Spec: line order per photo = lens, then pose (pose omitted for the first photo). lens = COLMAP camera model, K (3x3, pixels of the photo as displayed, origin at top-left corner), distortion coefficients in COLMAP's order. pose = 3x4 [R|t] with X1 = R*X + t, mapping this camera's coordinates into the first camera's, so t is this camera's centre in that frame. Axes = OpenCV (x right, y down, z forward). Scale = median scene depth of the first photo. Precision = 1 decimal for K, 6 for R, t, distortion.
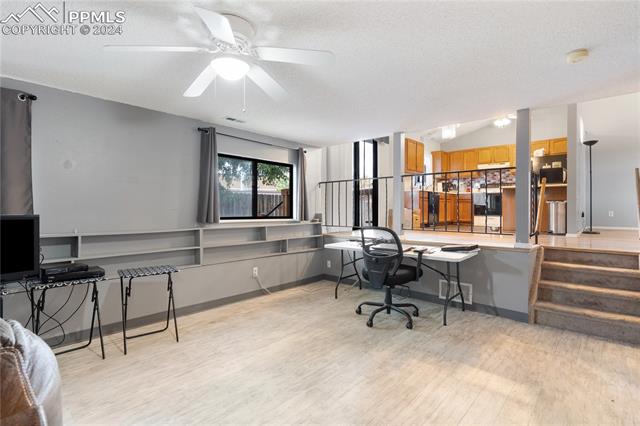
lens RADIAL K [[312.9, 0, 319.6], [0, 312.9, 210.0], [0, 0, 1]] dist [0.000201, -0.000112]
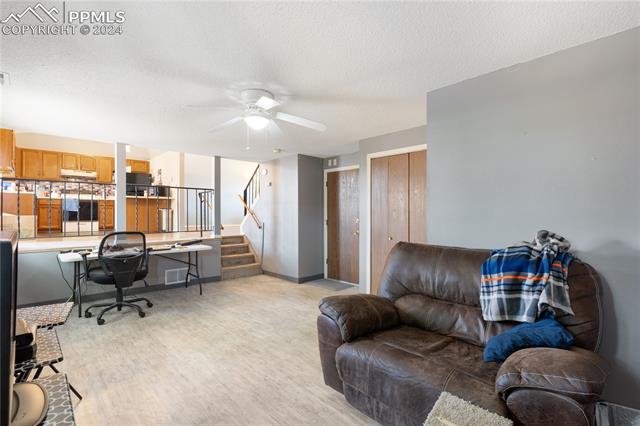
lens RADIAL K [[312.9, 0, 319.4], [0, 312.9, 213.1], [0, 0, 1]] dist [0.000201, -0.000112]
pose [[0.051625, 0.001181, 0.998666, -0.824343], [0.001393, 0.999998, -0.001255, -0.010290], [-0.998666, 0.001455, 0.051623, 0.286845]]
